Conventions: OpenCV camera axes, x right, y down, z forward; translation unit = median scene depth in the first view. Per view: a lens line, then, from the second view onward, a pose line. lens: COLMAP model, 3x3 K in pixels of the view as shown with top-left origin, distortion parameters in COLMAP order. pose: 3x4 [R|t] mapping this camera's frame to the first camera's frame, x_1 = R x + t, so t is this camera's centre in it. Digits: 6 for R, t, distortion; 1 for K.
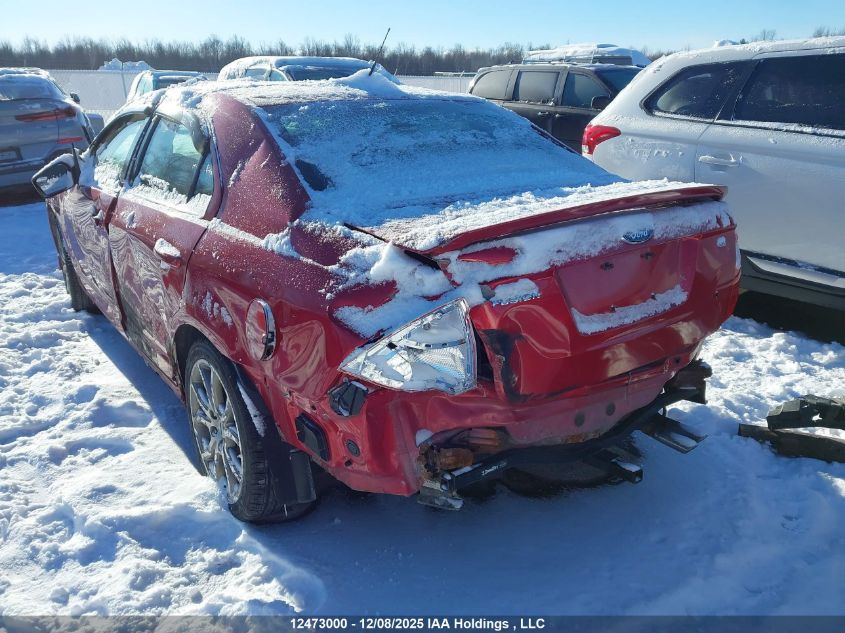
lens RADIAL K [[630.8, 0, 422.5], [0, 630.8, 316.5], [0, 0, 1]] dist [0.052570, -0.058126]
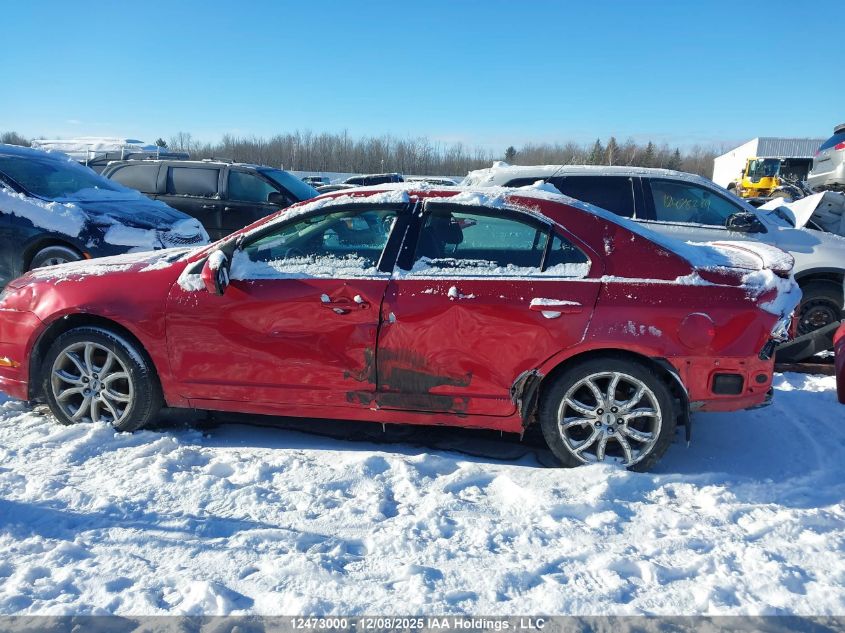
lens RADIAL K [[630.8, 0, 422.5], [0, 630.8, 316.5], [0, 0, 1]] dist [0.052570, -0.058126]
pose [[0.719309, -0.119534, 0.684330, -1.379066], [0.211359, 0.976042, -0.051675, -0.058932], [-0.661757, 0.181809, 0.727340, 0.159700]]
